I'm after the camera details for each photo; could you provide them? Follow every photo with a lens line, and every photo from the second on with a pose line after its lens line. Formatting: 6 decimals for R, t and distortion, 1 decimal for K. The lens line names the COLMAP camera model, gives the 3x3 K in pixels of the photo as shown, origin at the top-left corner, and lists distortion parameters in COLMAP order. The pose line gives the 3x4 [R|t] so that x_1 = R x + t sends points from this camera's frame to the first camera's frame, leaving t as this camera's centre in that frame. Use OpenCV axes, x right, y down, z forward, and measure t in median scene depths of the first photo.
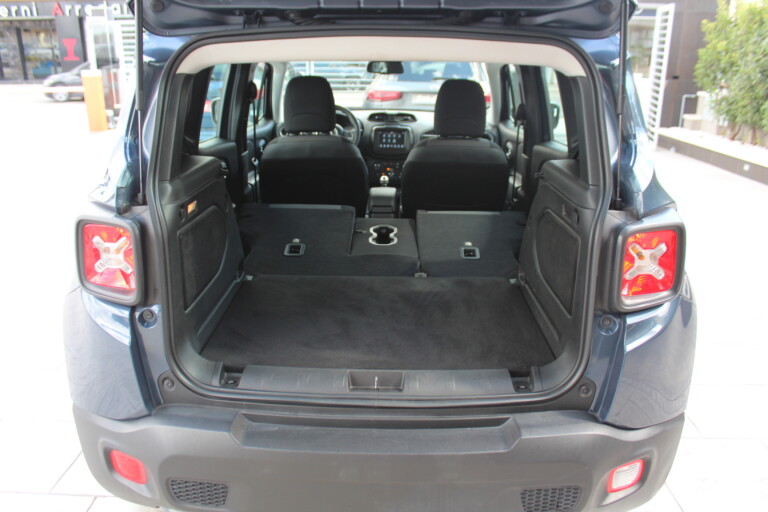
lens RADIAL K [[636.6, 0, 384.0], [0, 636.6, 256.0], [0, 0, 1]] dist [-0.163644, 0.132452]
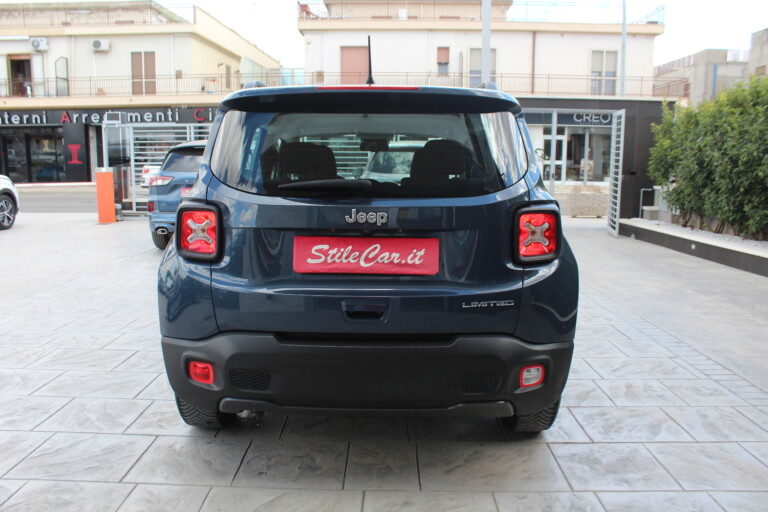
lens RADIAL K [[635.2, 0, 384.0], [0, 635.2, 256.0], [0, 0, 1]] dist [-0.168892, 0.141184]
pose [[0.999788, -0.000461, 0.020564, -0.001390], [0.003915, 0.985738, -0.168242, 0.320359], [-0.020193, 0.168287, 0.985531, -0.548201]]
